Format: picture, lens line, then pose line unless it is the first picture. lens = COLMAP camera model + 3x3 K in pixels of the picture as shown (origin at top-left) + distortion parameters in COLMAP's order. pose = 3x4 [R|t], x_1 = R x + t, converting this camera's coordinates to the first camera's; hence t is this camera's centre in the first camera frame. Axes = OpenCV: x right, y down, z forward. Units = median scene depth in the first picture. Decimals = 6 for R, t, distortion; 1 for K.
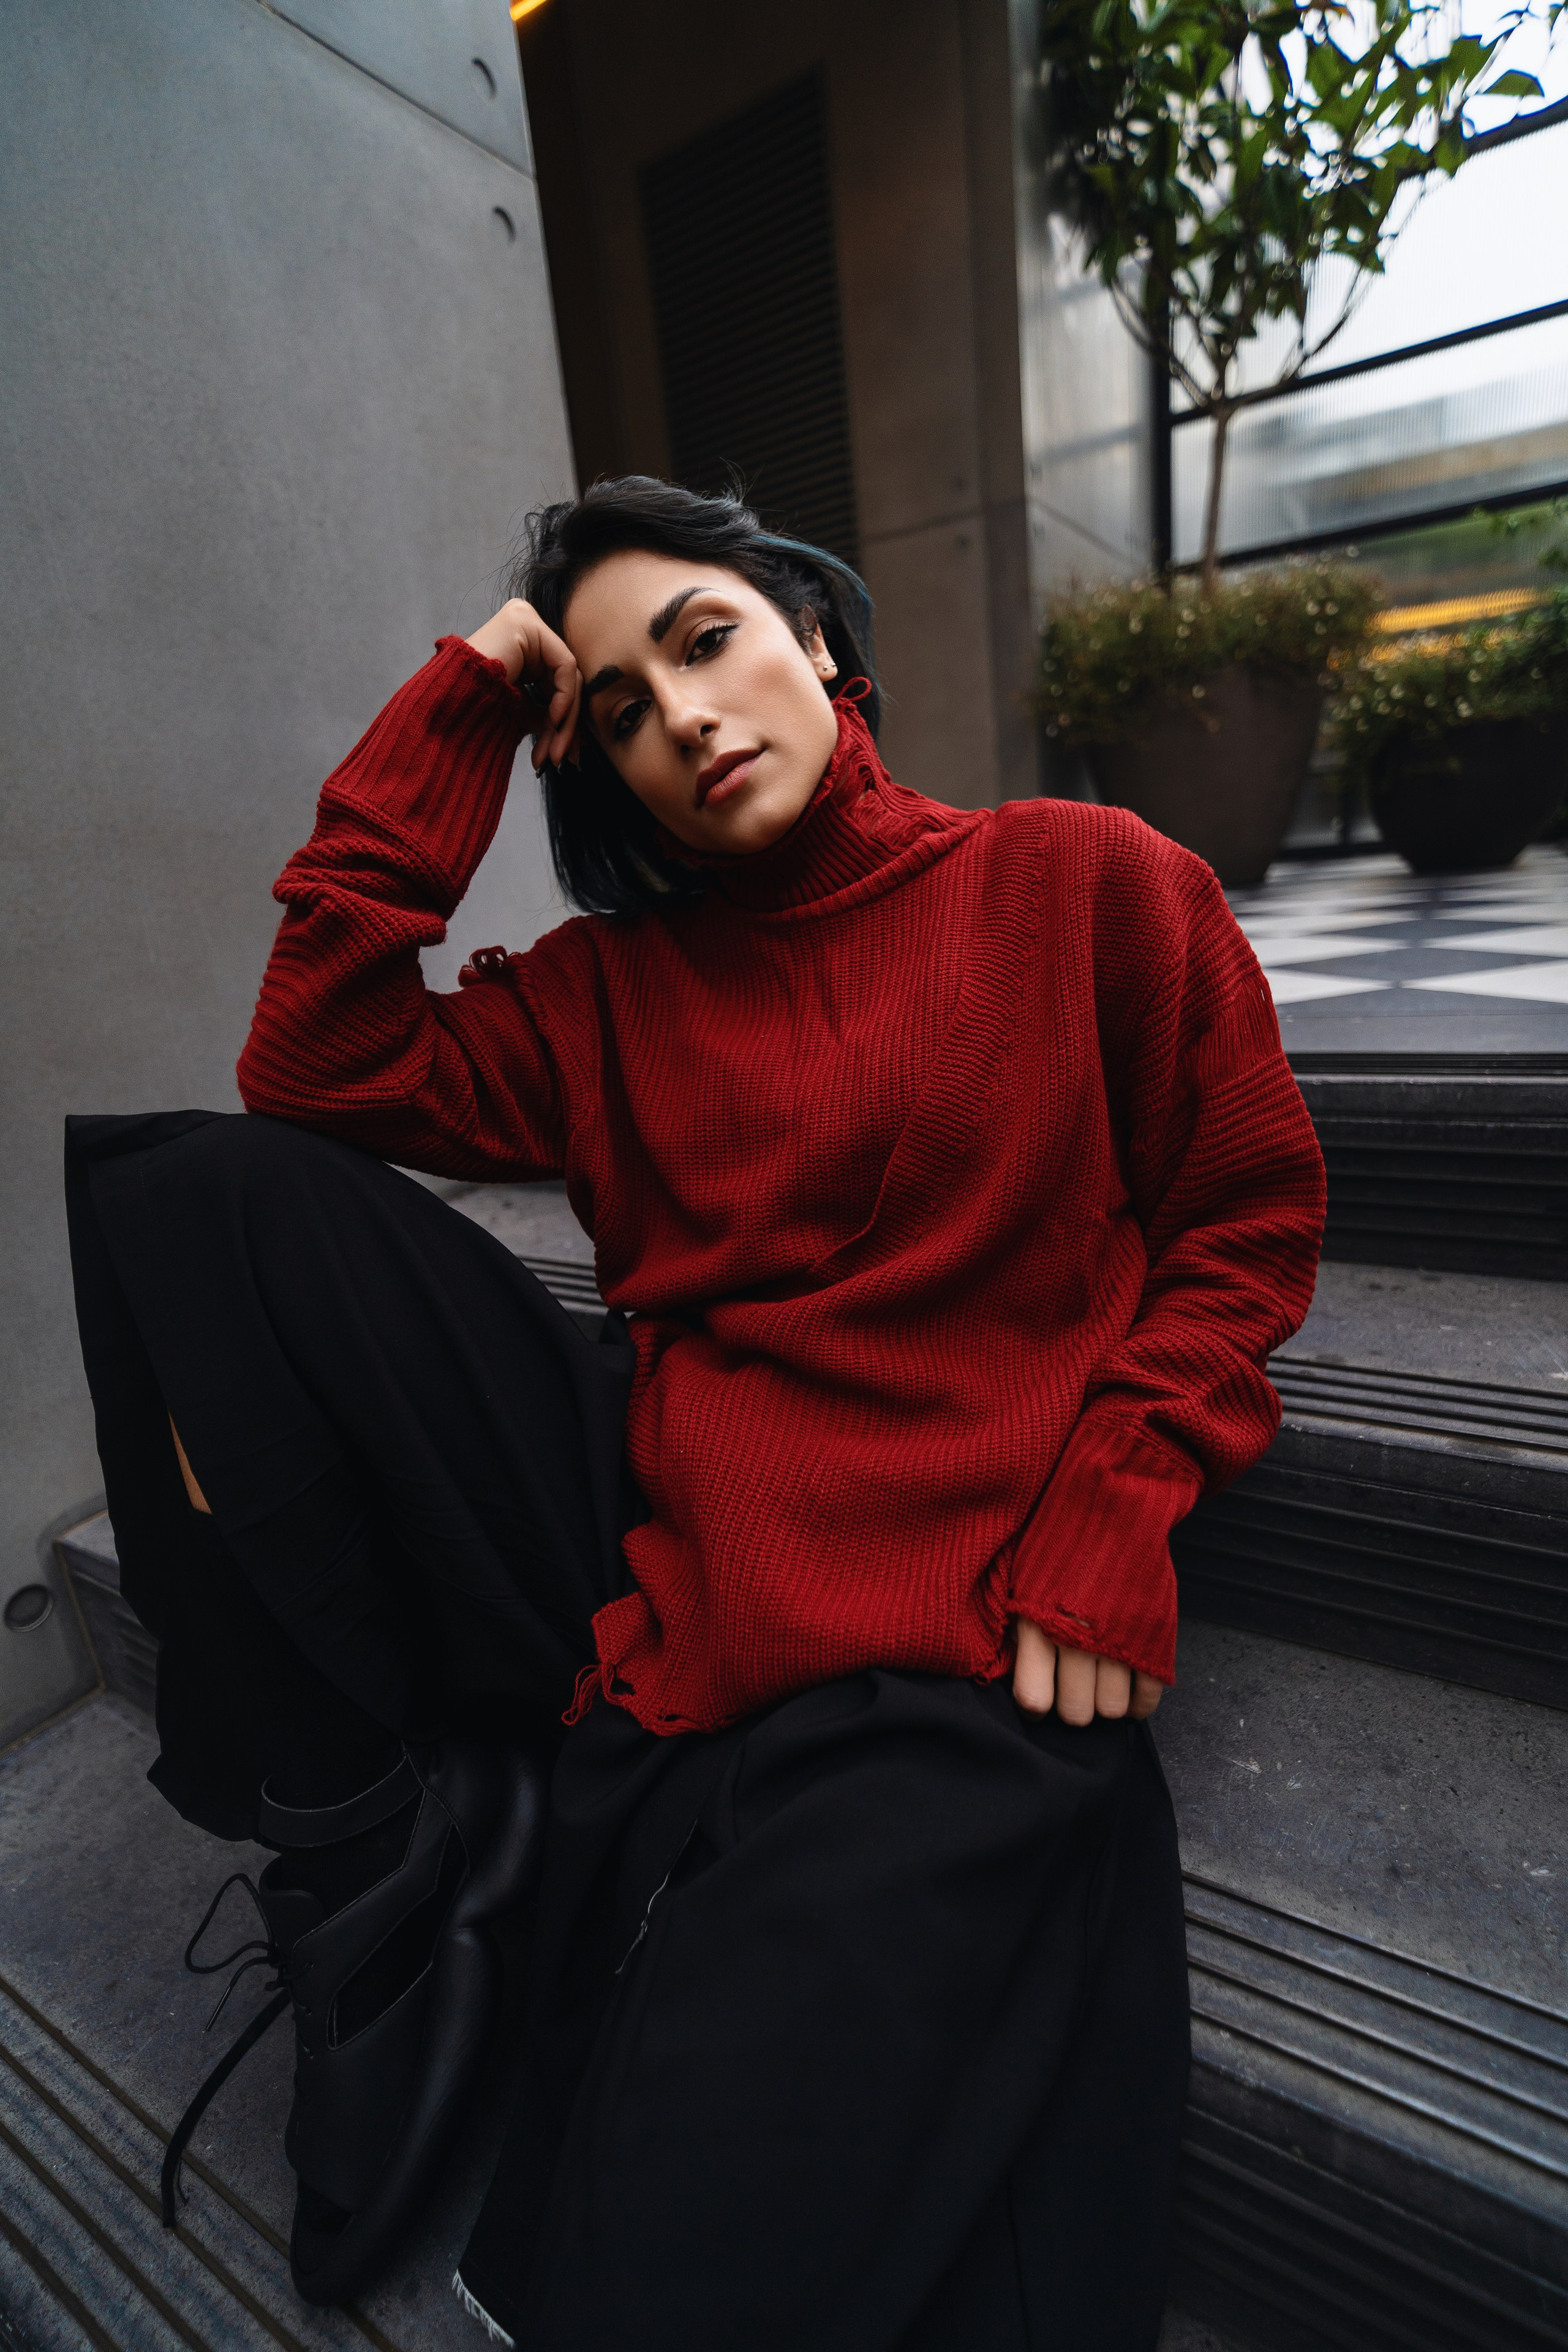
lens RADIAL K [[1116.9, 0, 784.0], [0, 1116.9, 1176.0], [0, 0, 1]] dist [-0.027075, 0.015444]
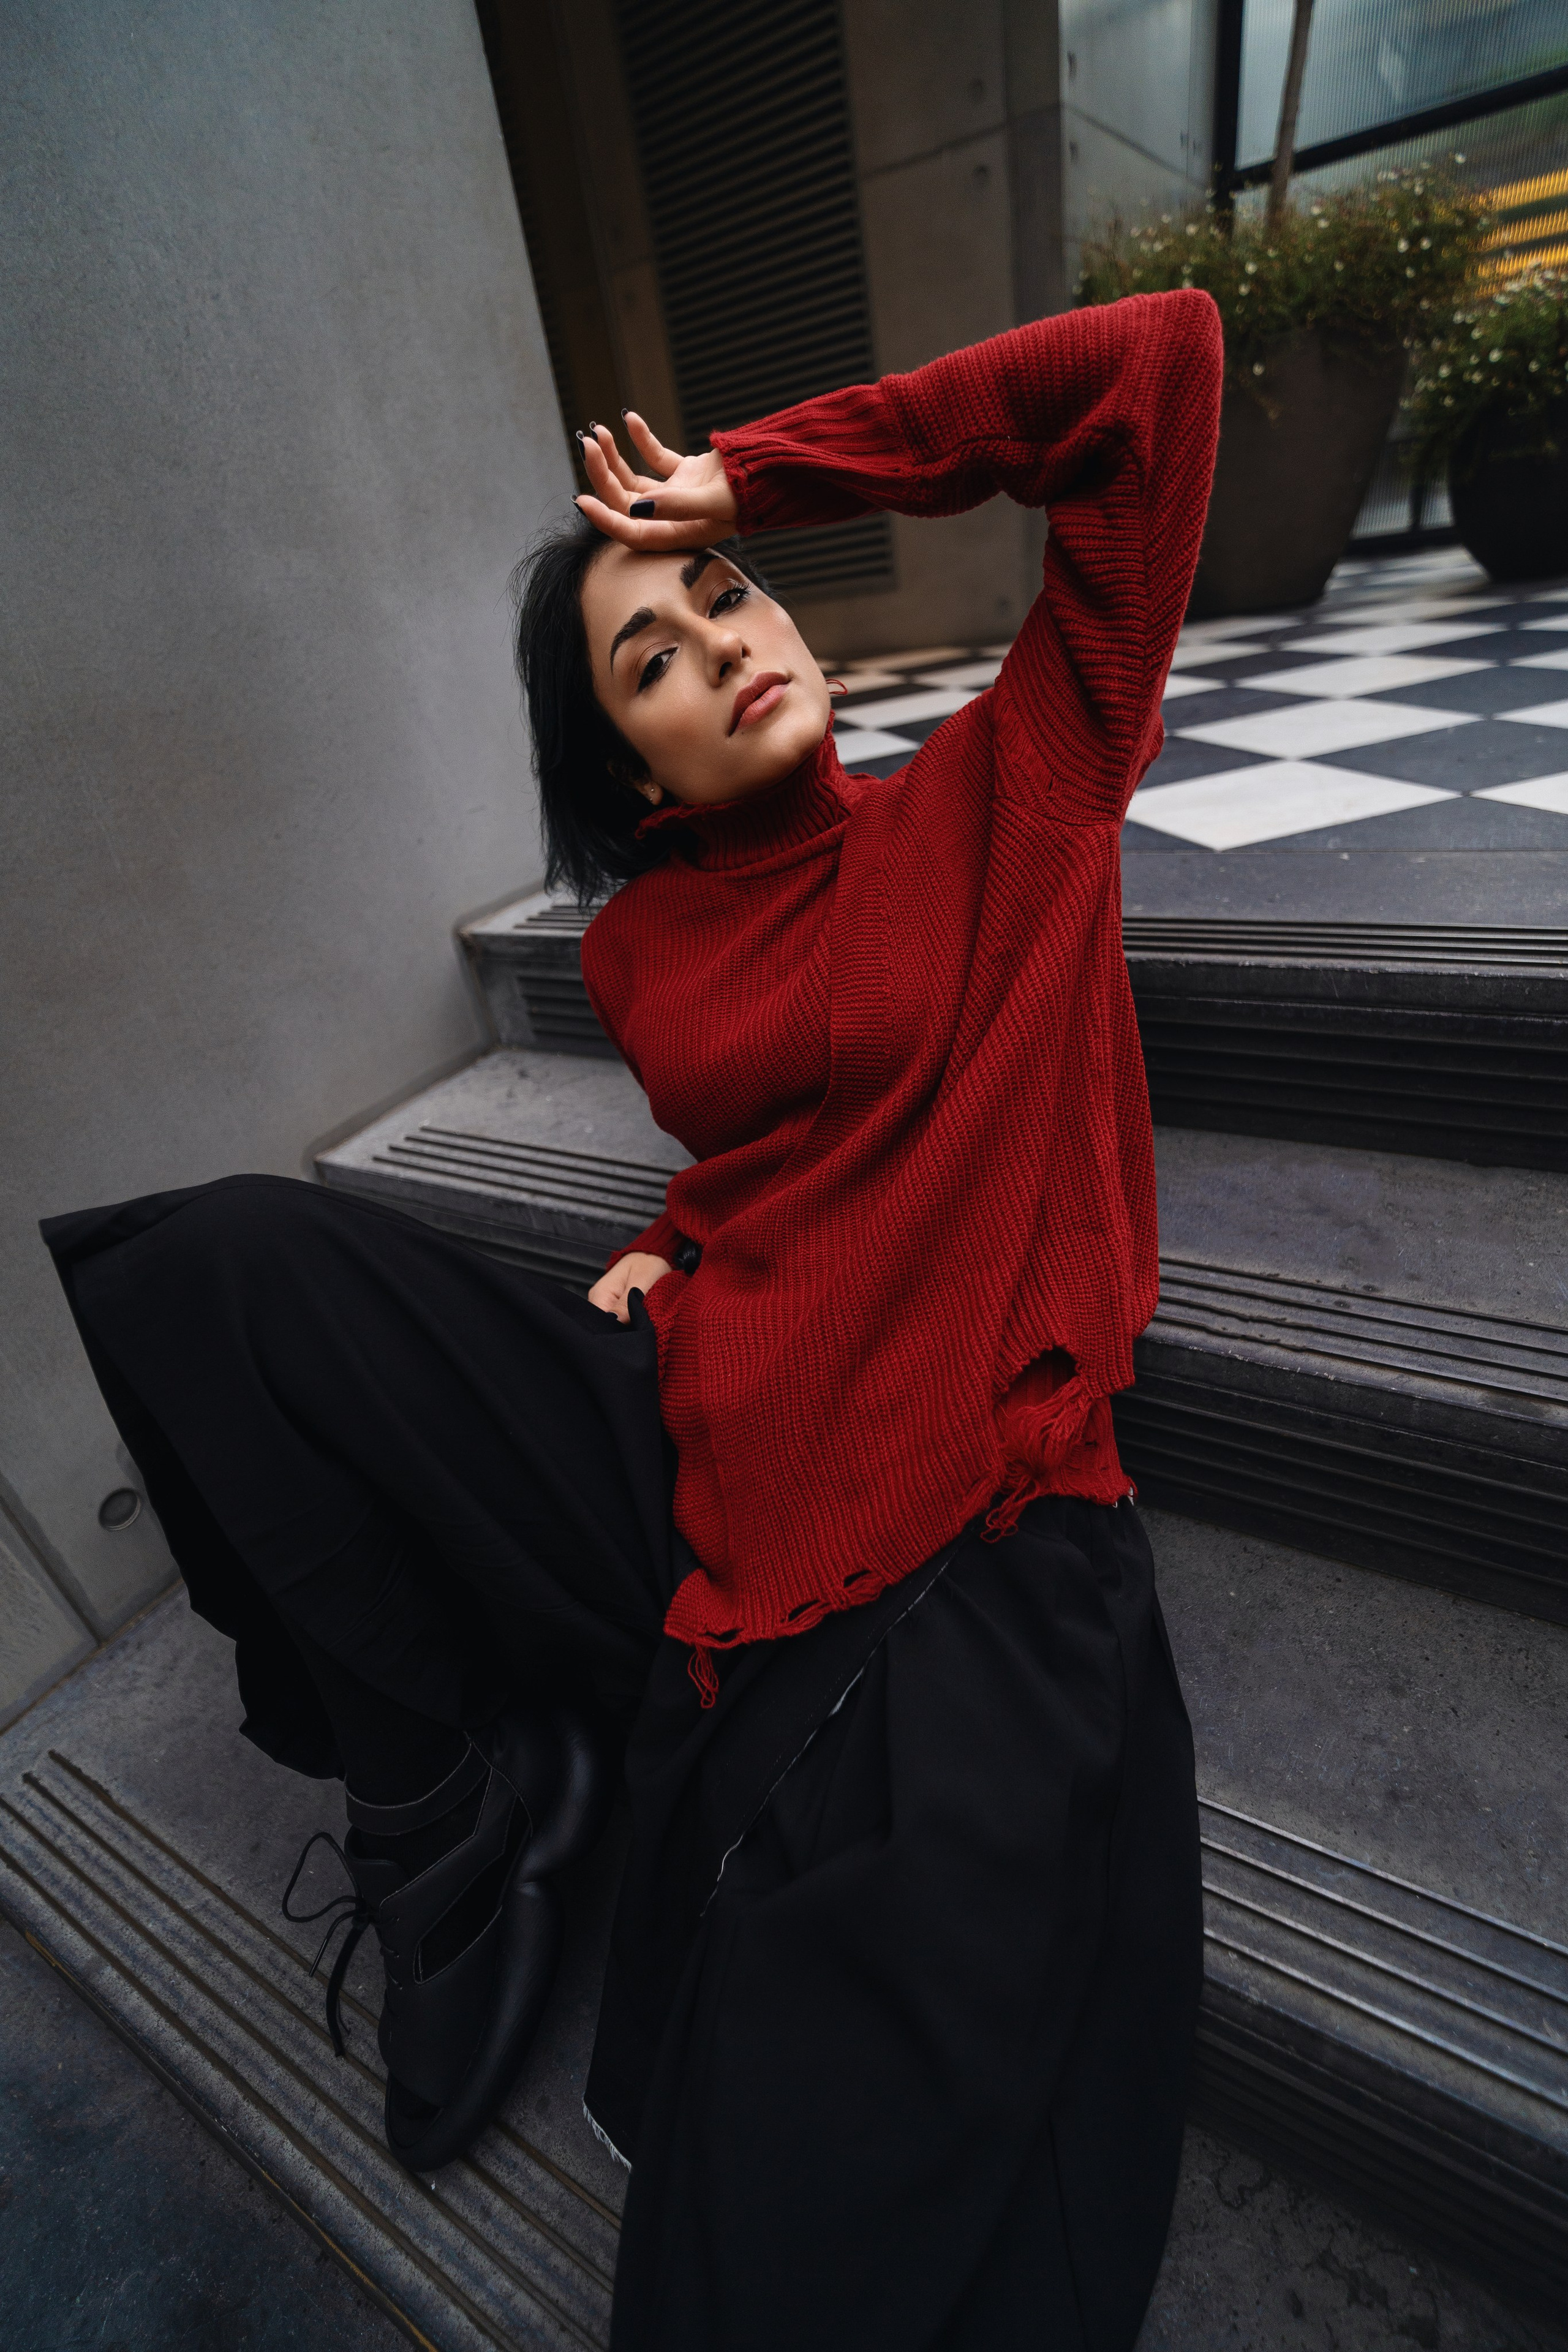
lens RADIAL K [[1116.9, 0, 784.0], [0, 1116.9, 1176.0], [0, 0, 1]] dist [-0.027075, 0.015444]
pose [[0.998758, -0.043776, -0.023777, -0.000011], [0.048230, 0.969197, 0.241517, -0.229036], [0.012472, -0.242364, 0.970105, 0.065937]]
